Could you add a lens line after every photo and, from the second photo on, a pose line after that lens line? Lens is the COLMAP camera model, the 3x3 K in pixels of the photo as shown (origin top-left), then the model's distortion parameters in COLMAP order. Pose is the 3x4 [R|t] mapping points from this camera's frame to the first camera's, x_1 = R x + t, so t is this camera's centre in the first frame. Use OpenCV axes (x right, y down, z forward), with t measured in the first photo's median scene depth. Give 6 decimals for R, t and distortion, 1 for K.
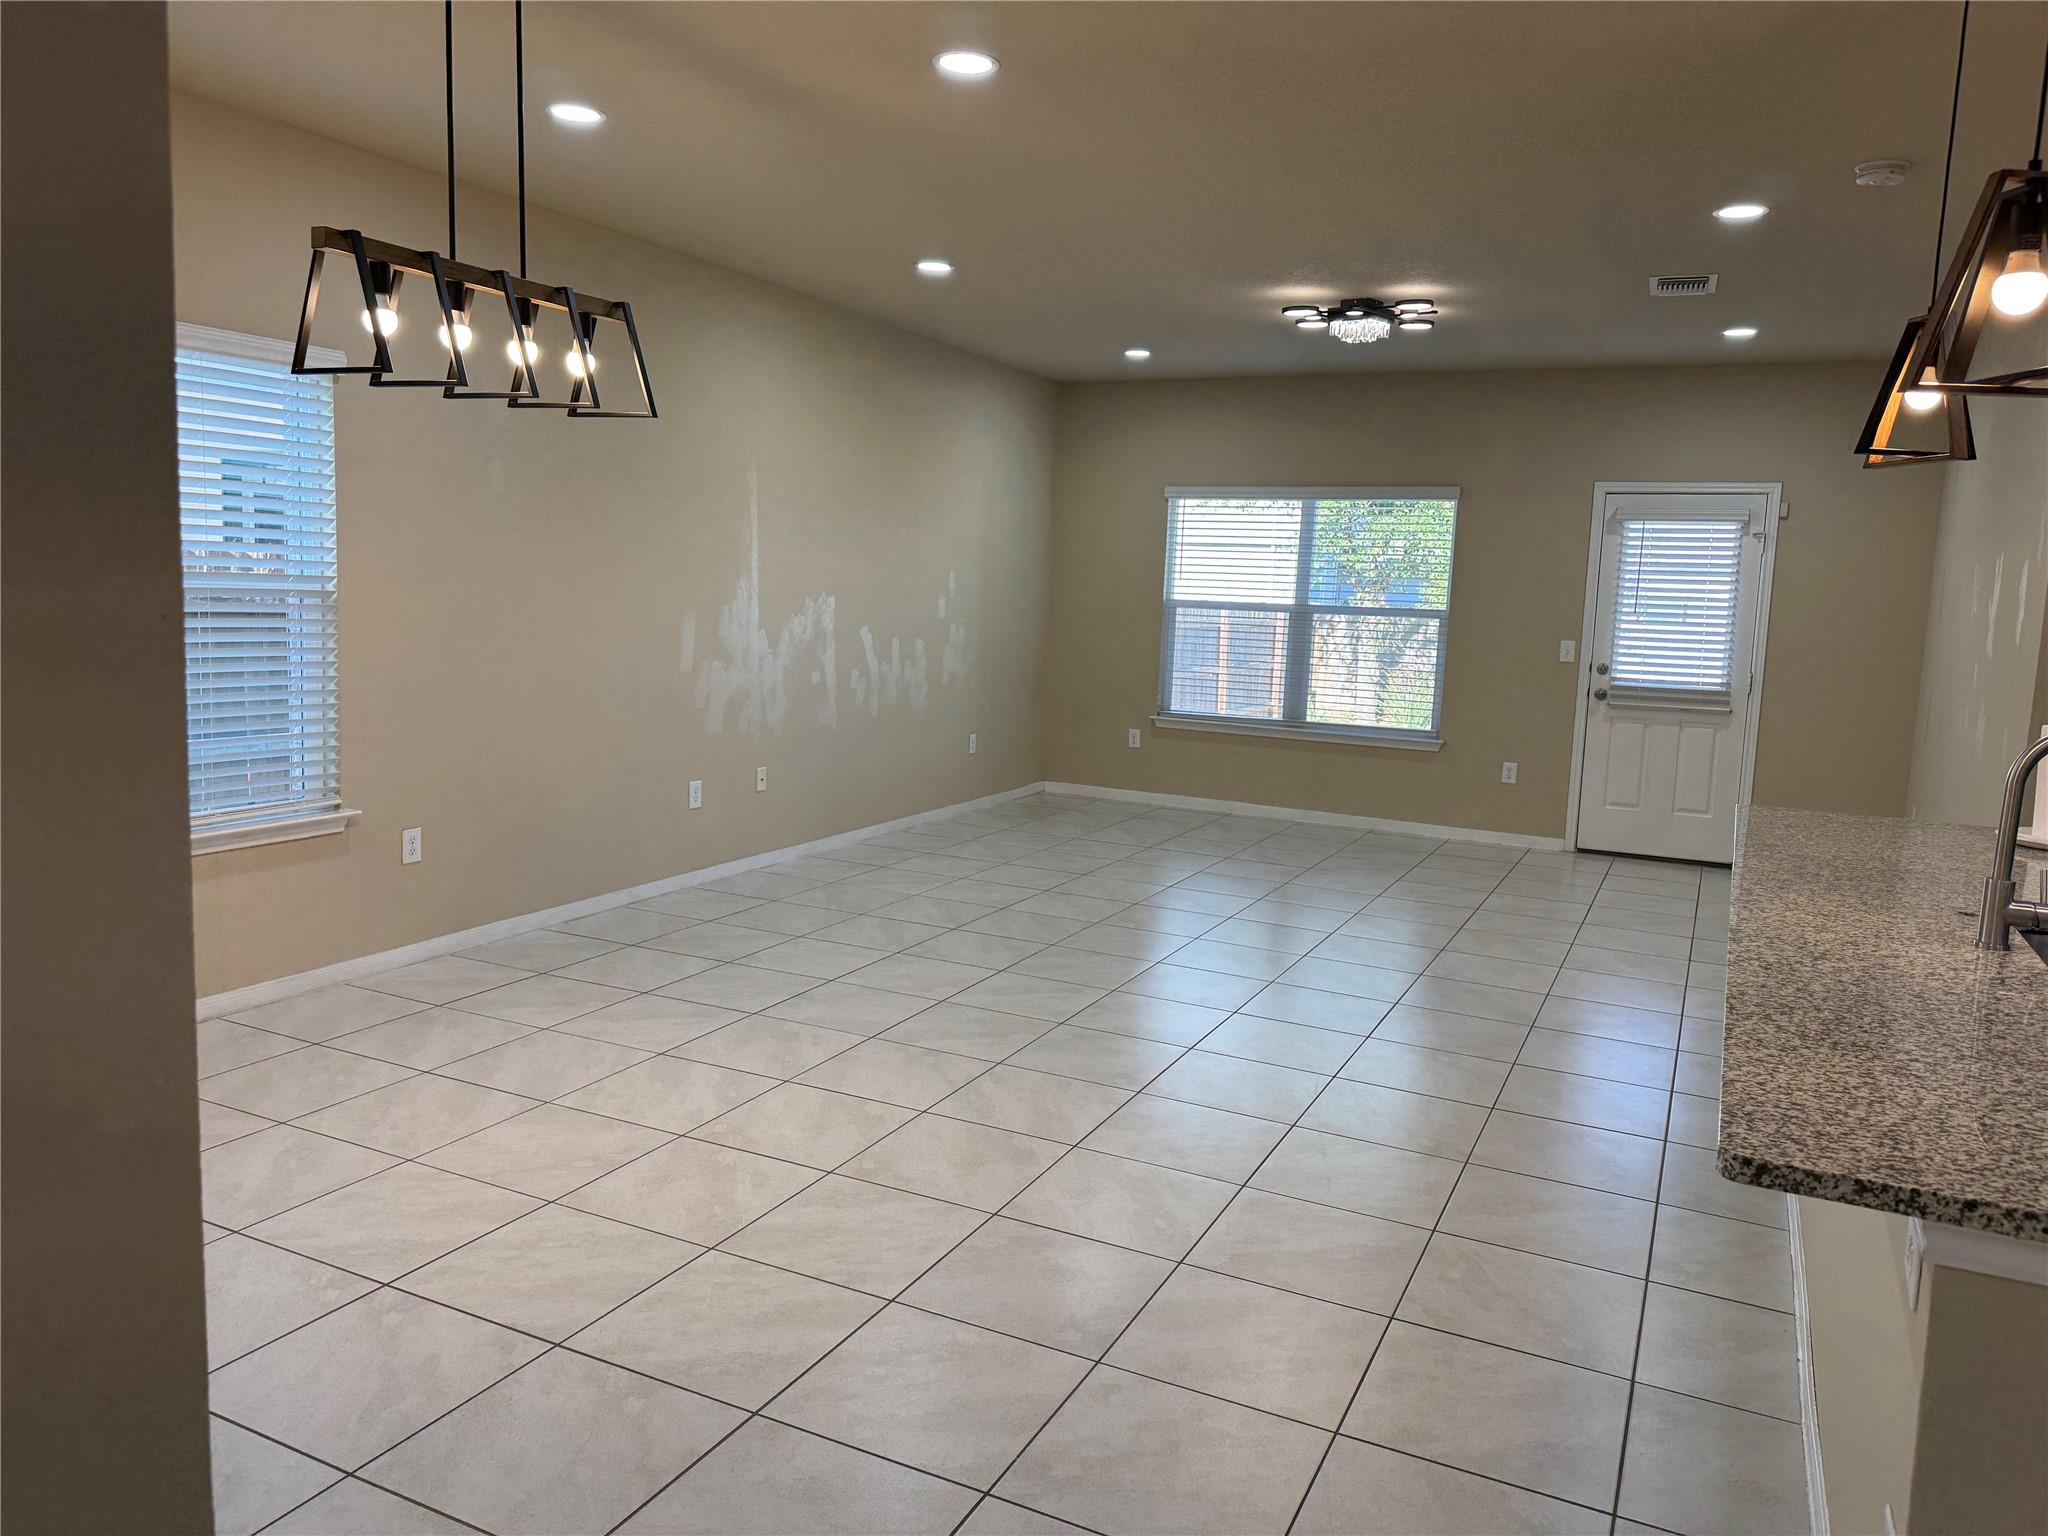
lens RADIAL K [[1442.1, 0, 1010.9], [0, 1442.1, 751.4], [0, 0, 1]] dist [0.073921, -0.088967]
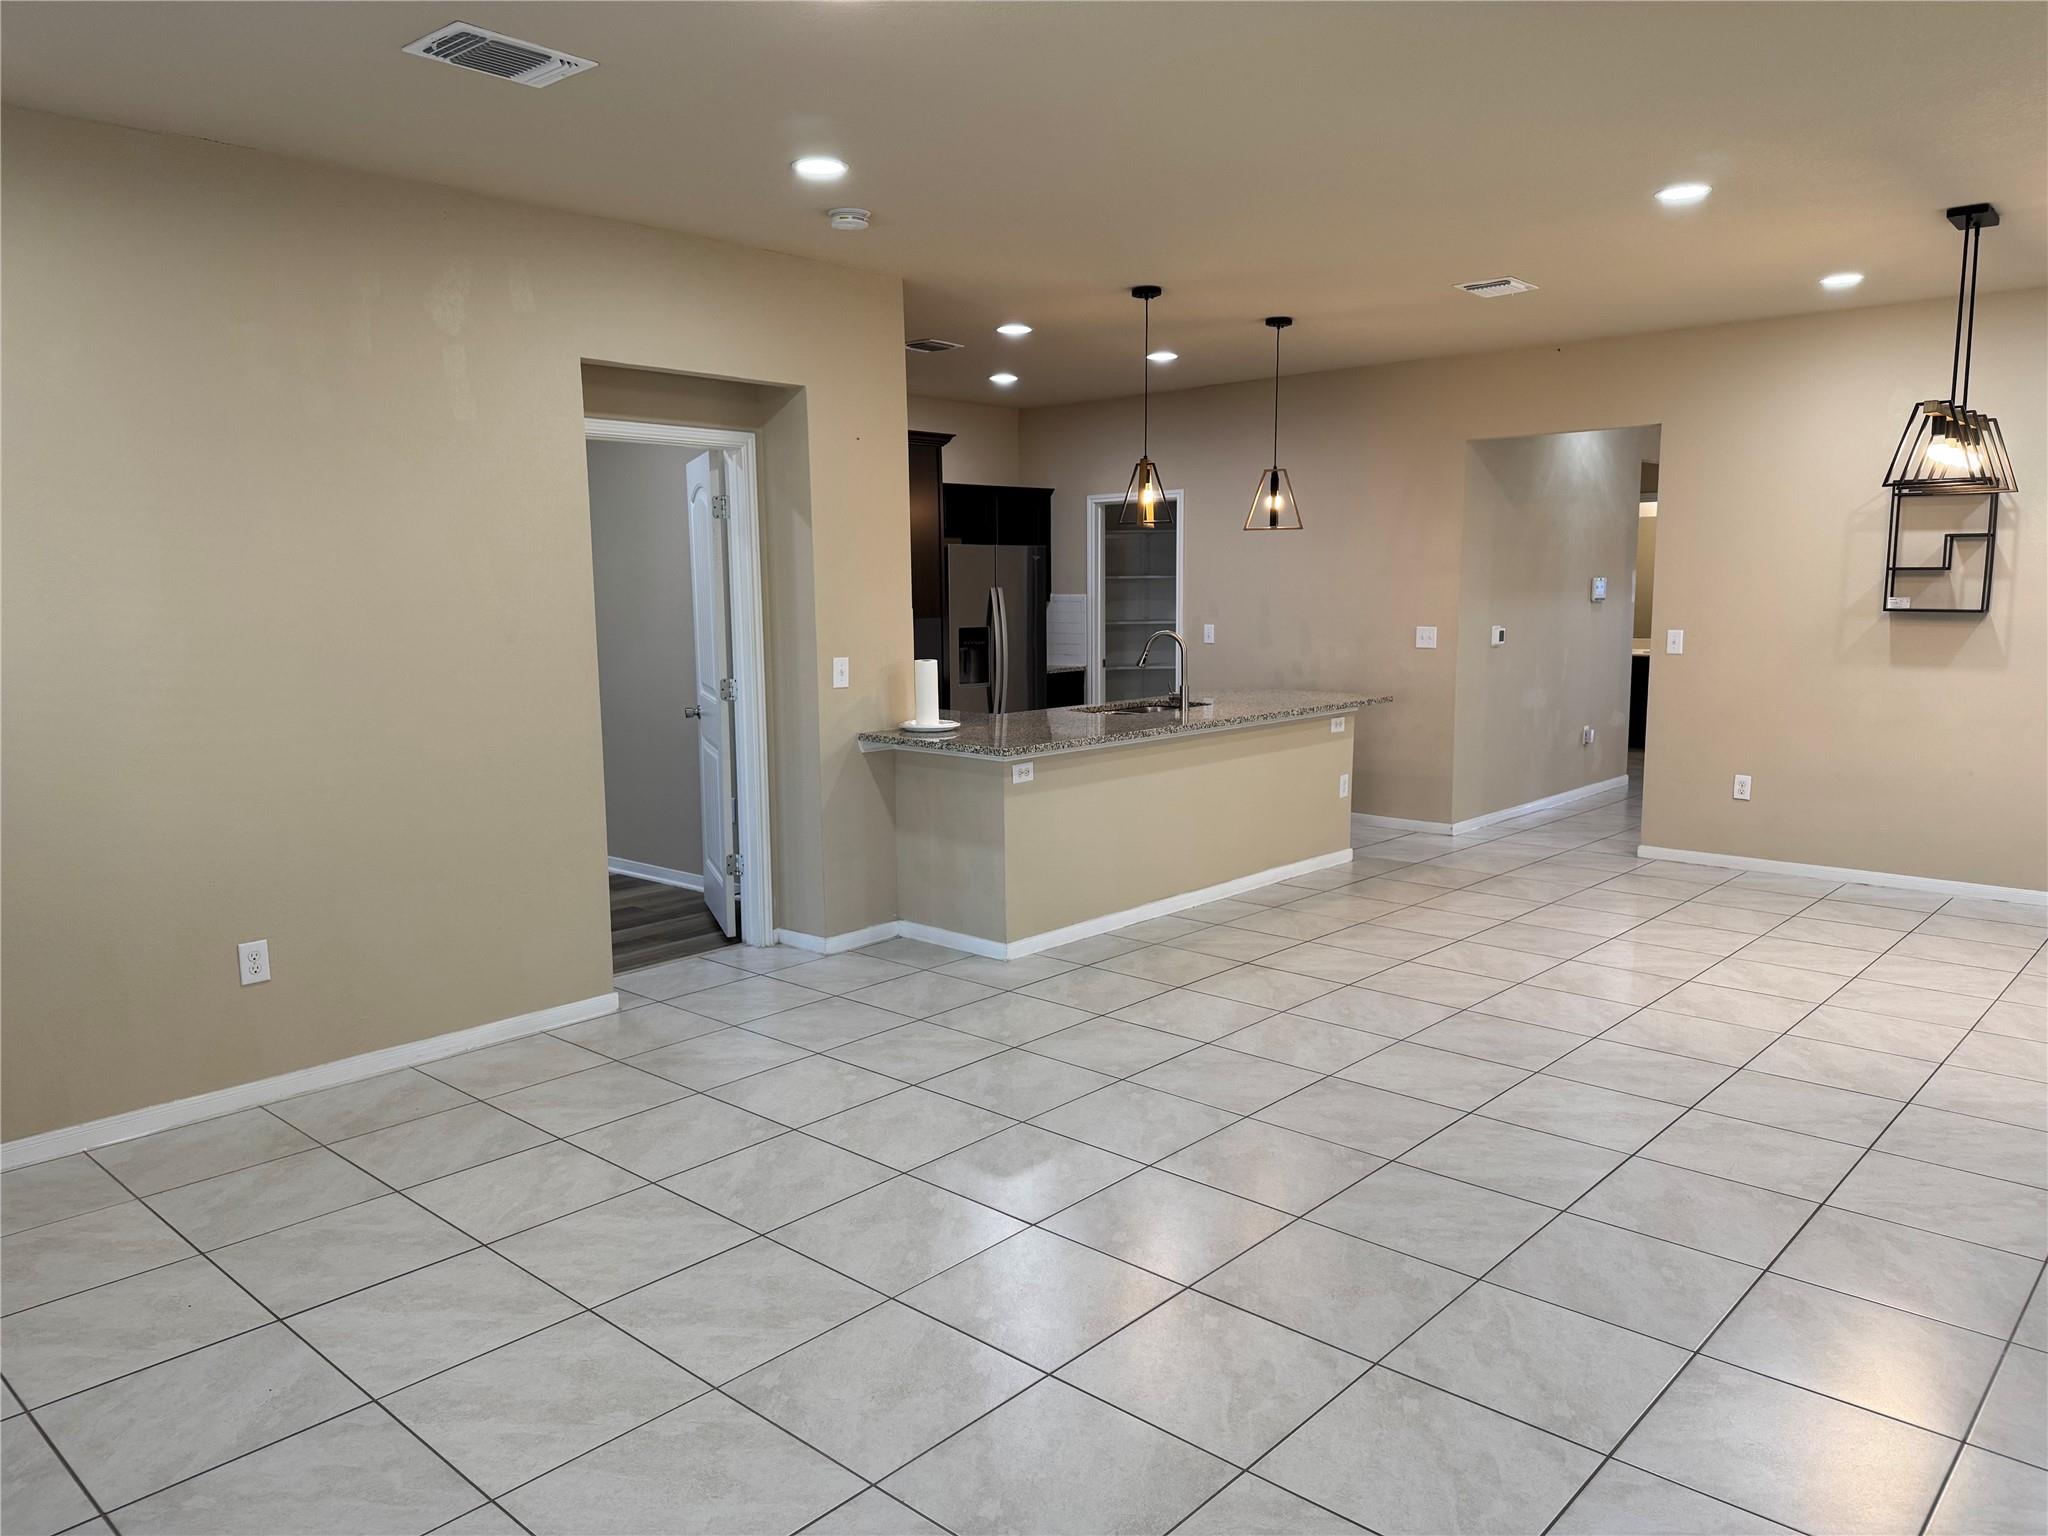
lens RADIAL K [[1442.1, 0, 1026.9], [0, 1442.1, 736.6], [0, 0, 1]] dist [0.073921, -0.088967]
pose [[-0.962242, -0.059767, 0.265554, 0.069669], [0.004574, 0.971908, 0.235317, -0.149198], [-0.272159, 0.227646, -0.934937, 1.164610]]
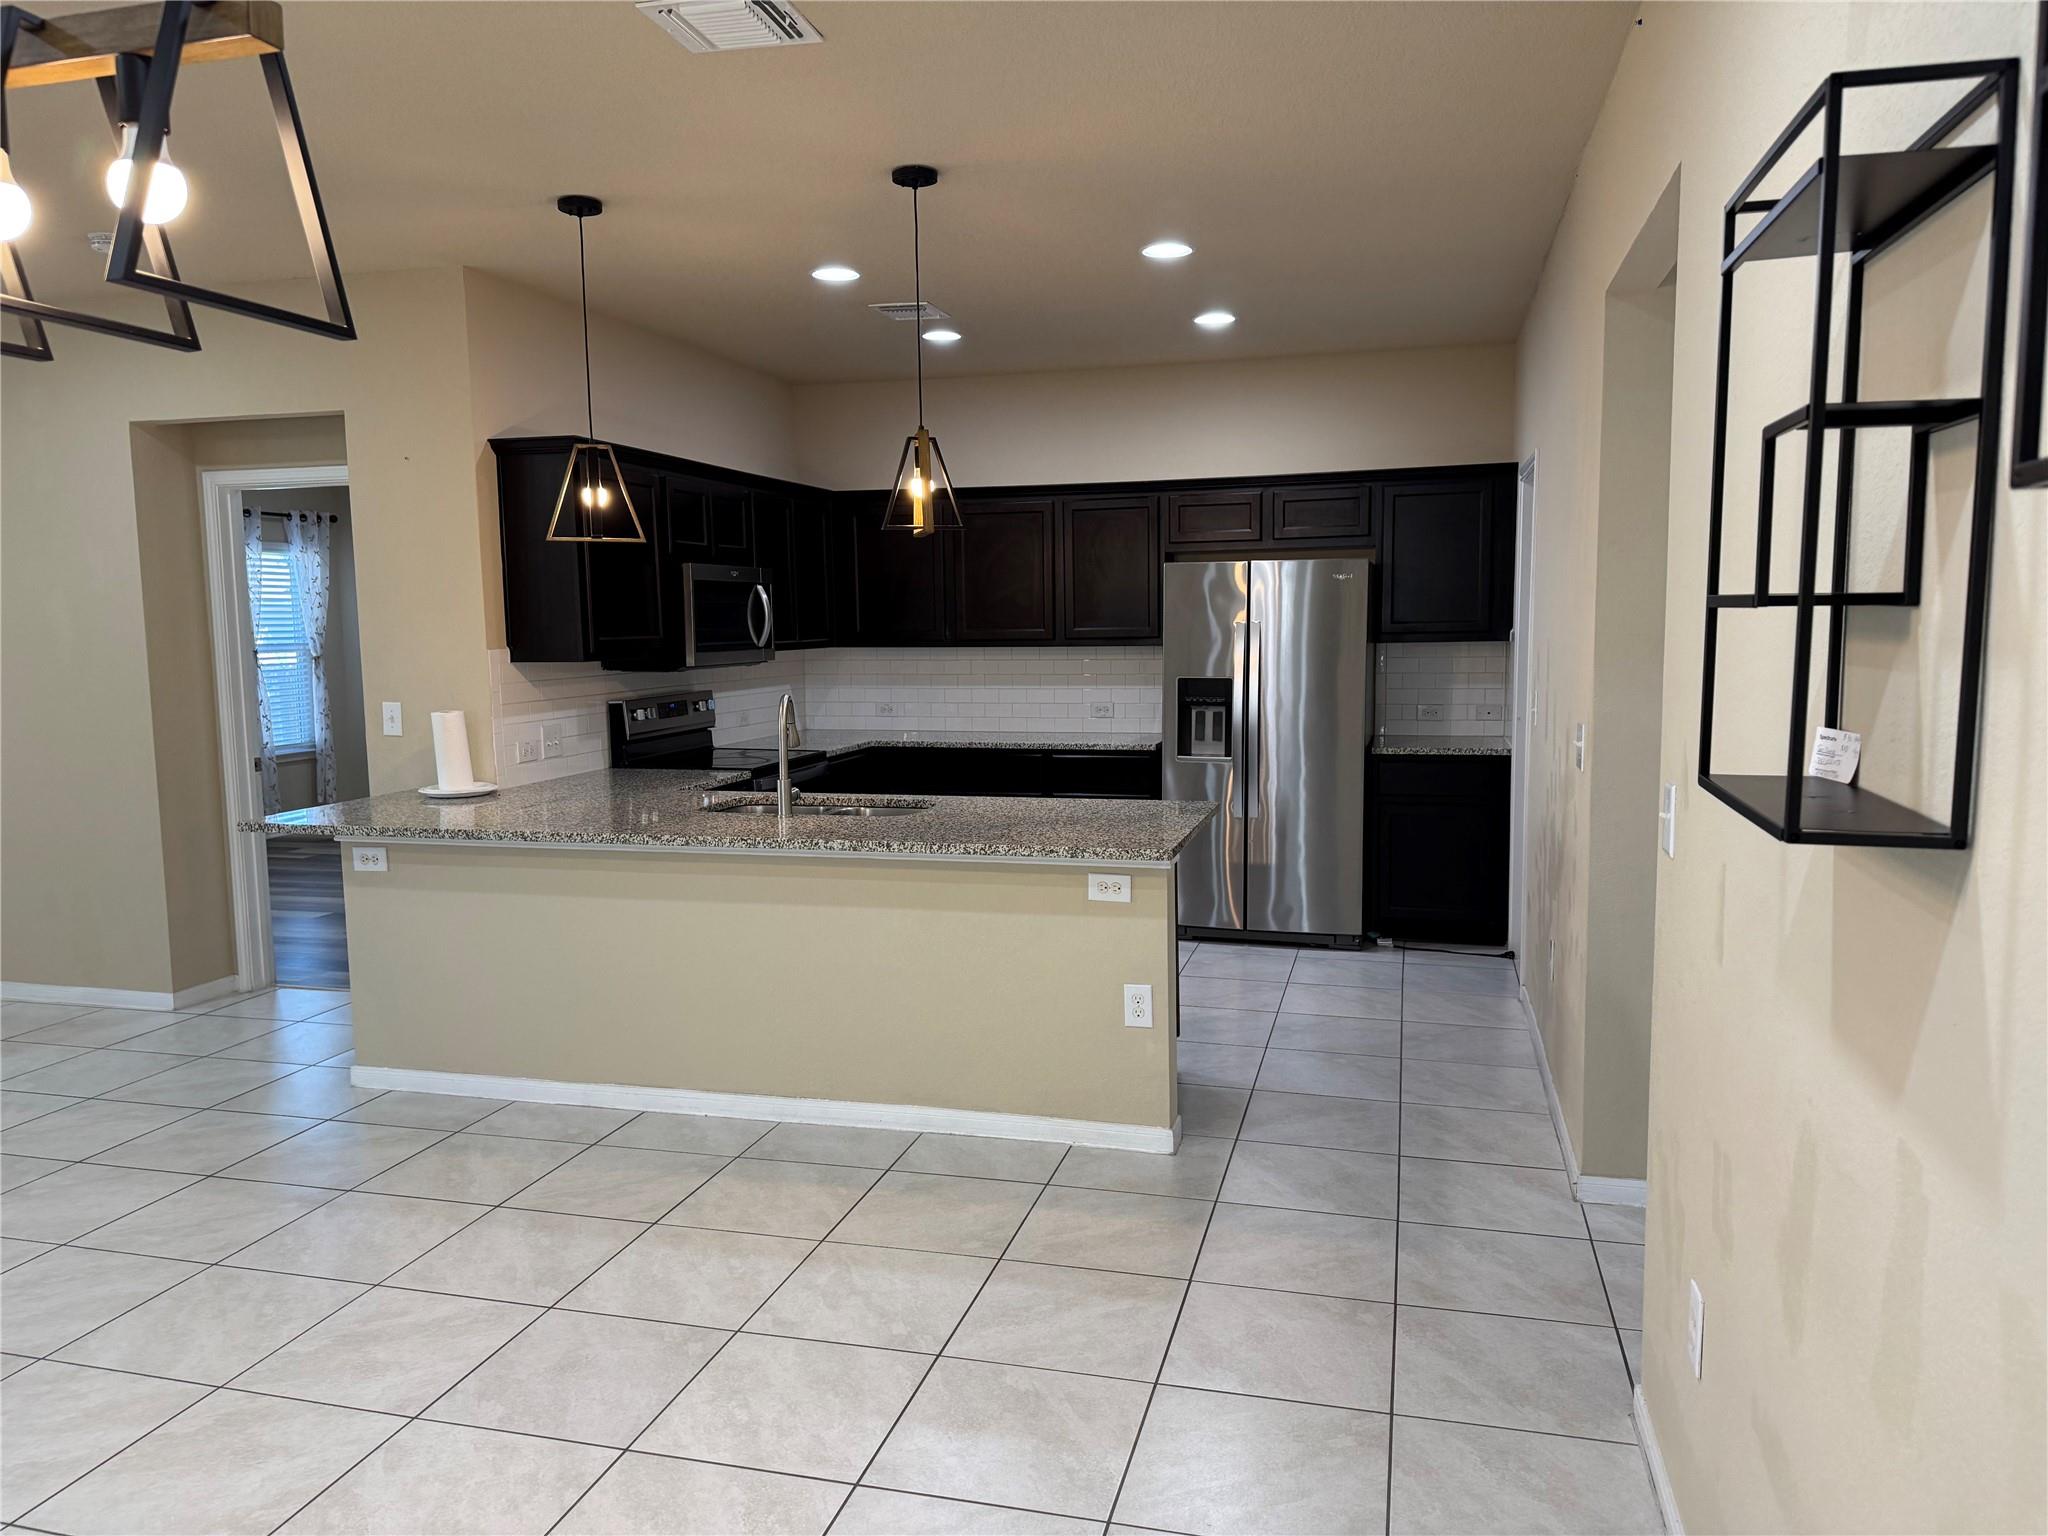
lens RADIAL K [[1442.1, 0, 1047.3], [0, 1442.1, 756.1], [0, 0, 1]] dist [0.073921, -0.088967]
pose [[-0.208847, -0.131001, 0.969135, -0.360039], [0.121728, 0.979798, 0.158675, -0.059423], [-0.970343, 0.151109, -0.188681, 0.318822]]
